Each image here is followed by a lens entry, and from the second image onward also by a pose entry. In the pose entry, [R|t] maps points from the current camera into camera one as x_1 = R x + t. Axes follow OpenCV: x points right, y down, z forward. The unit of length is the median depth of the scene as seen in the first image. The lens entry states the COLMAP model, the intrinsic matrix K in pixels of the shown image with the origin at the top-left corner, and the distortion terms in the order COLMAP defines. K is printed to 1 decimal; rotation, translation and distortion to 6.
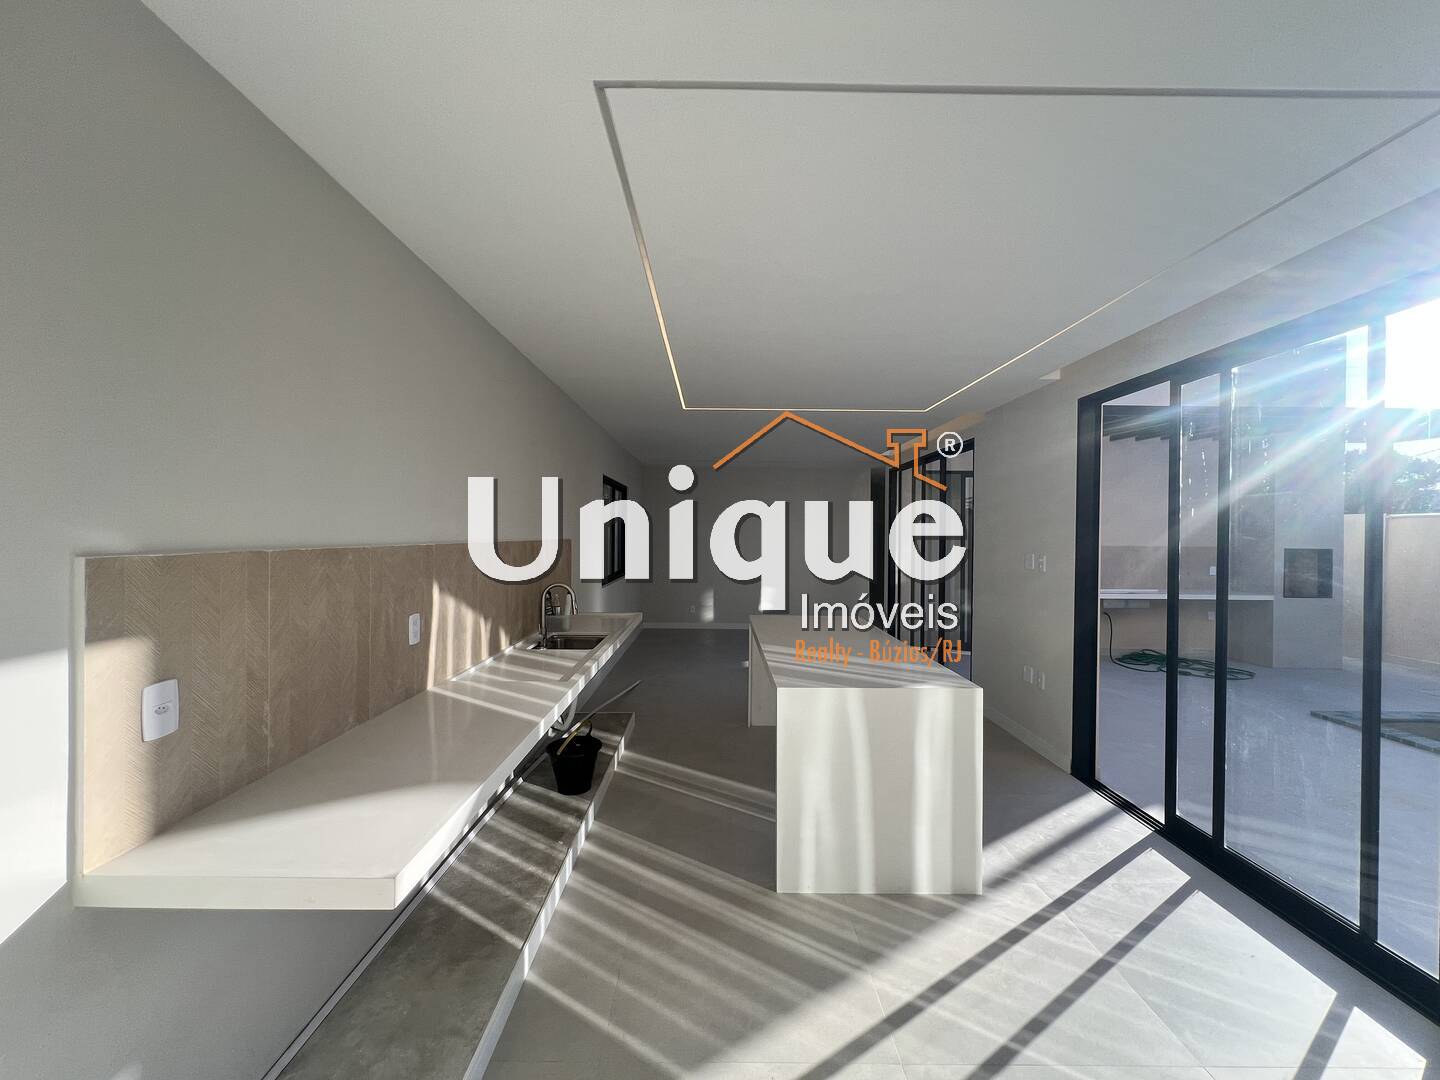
lens RADIAL K [[575.8, 0, 720.0], [0, 575.8, 540.0], [0, 0, 1]] dist [-0.007512, 0.006118]
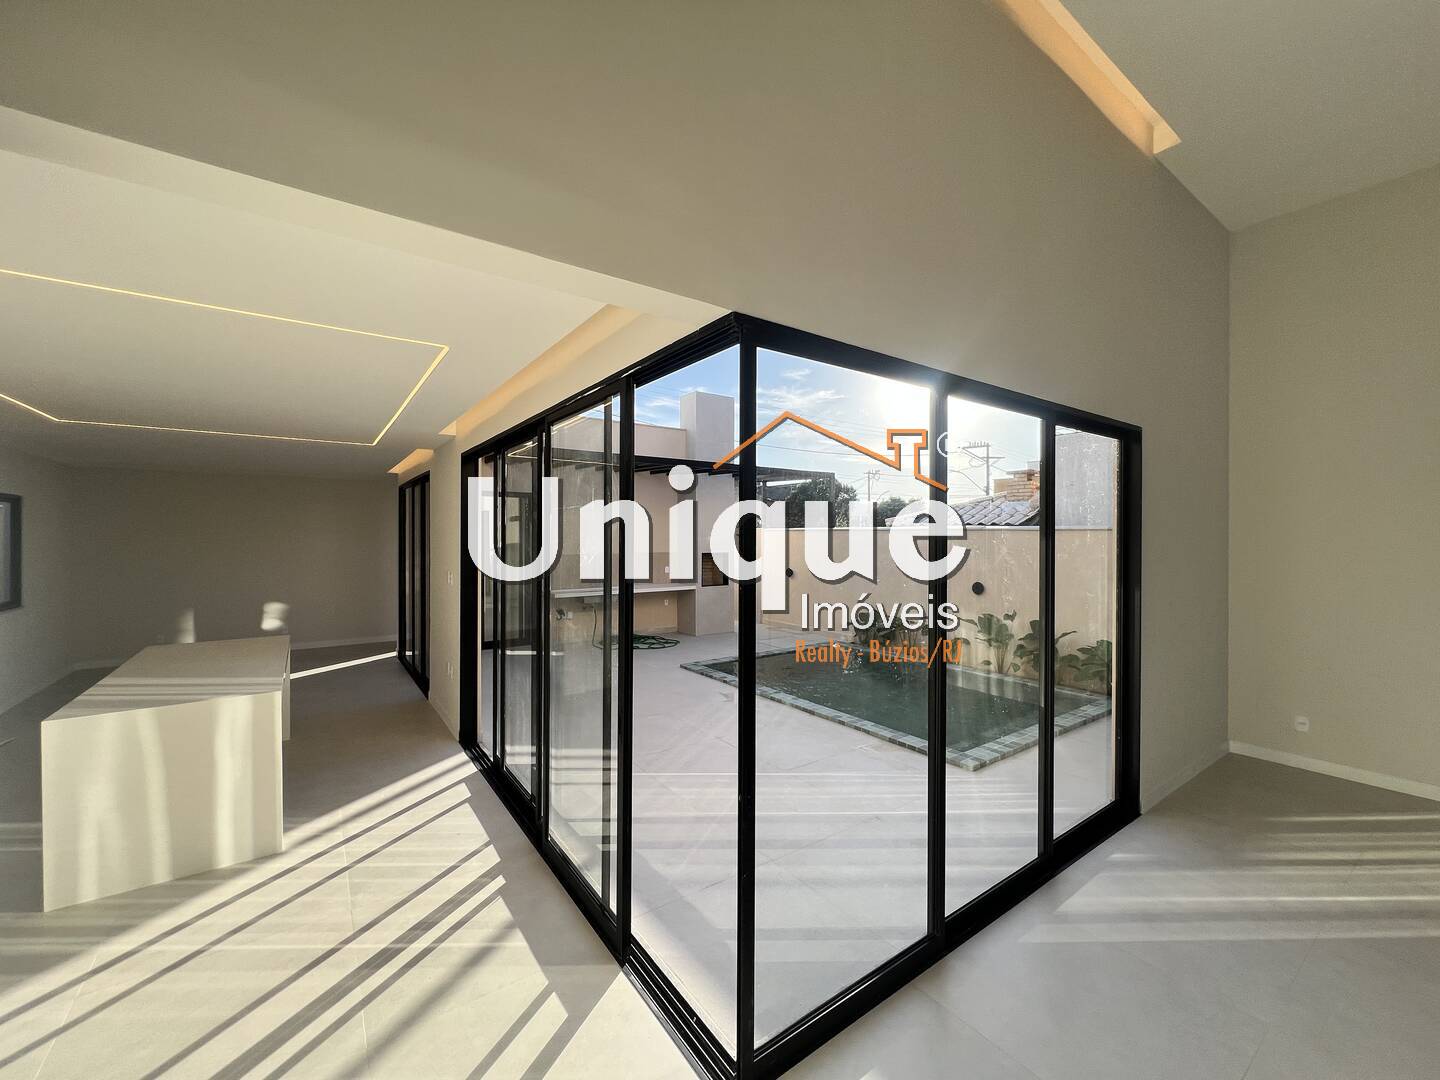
lens RADIAL K [[575.8, 0, 720.0], [0, 575.8, 540.0], [0, 0, 1]] dist [-0.007512, 0.006118]
pose [[0.822196, -0.010240, 0.569113, 0.542751], [0.005023, 0.999930, 0.010735, -0.097776], [-0.569183, -0.005968, 0.822189, -0.637885]]
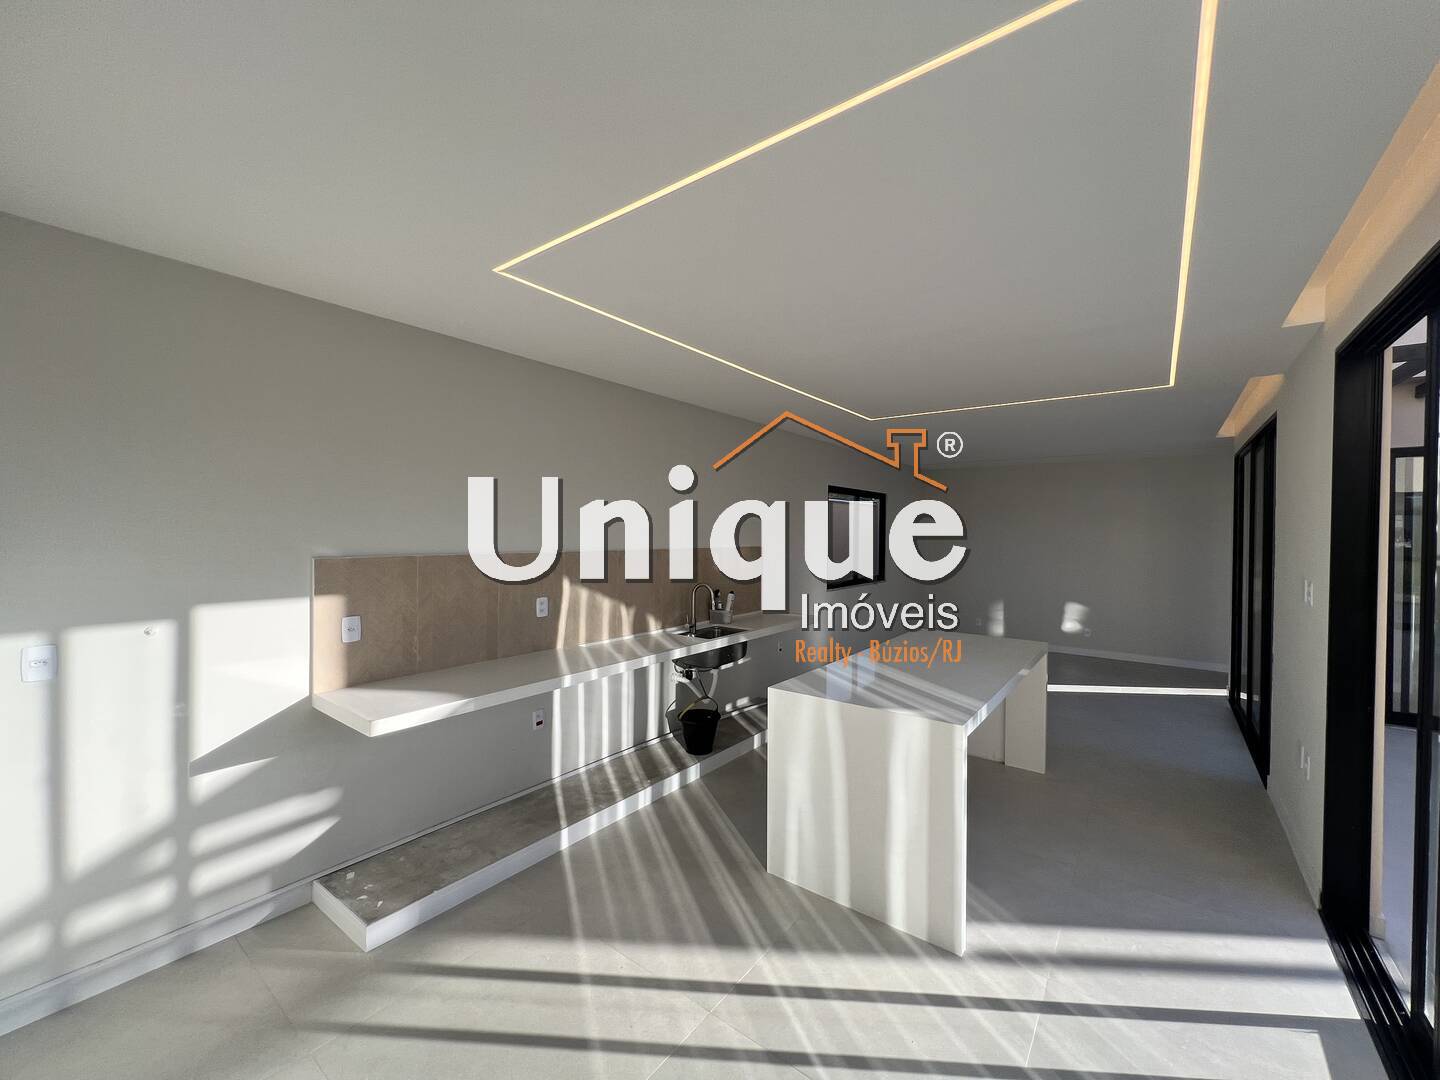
lens RADIAL K [[575.4, 0, 719.0], [0, 575.4, 545.3], [0, 0, 1]] dist [0.001642, 0.000192]
pose [[0.791150, 0.010455, -0.611533, 0.710981], [-0.007168, 0.999944, 0.007822, -0.022933], [0.611580, -0.001805, 0.791180, 0.069001]]
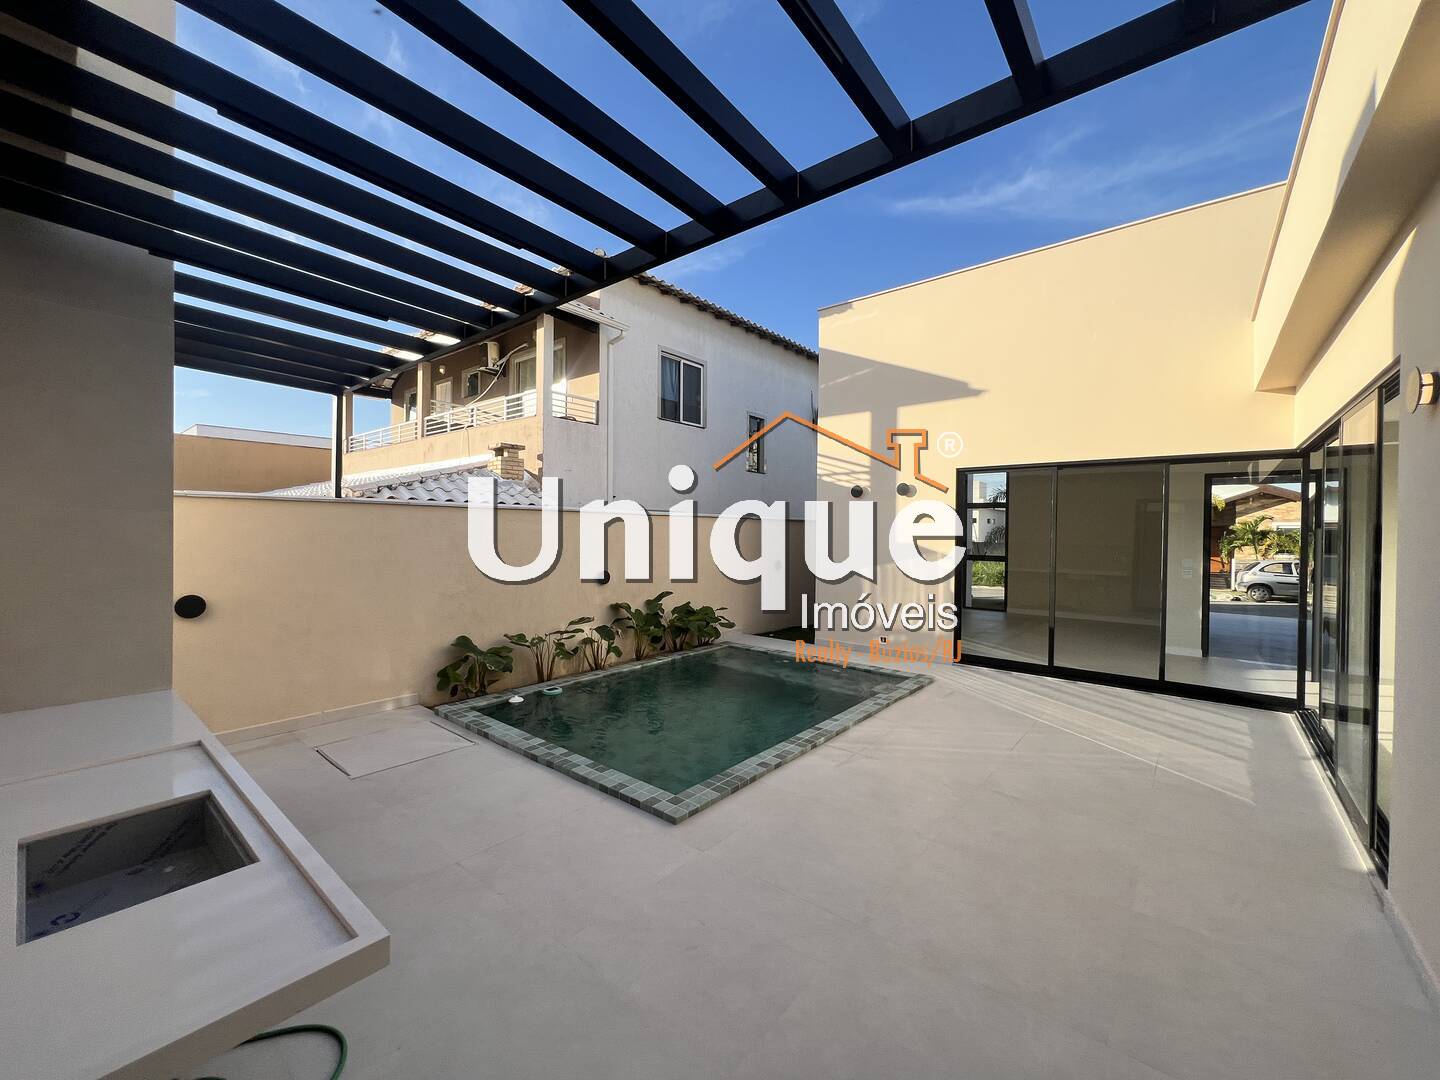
lens RADIAL K [[575.8, 0, 716.8], [0, 575.8, 537.2], [0, 0, 1]] dist [-0.000504, 0.000119]
pose [[-0.759699, -0.019667, 0.649977, 1.269317], [-0.013692, 0.999805, 0.014249, -0.038410], [-0.650131, 0.001926, -0.759820, 3.134352]]
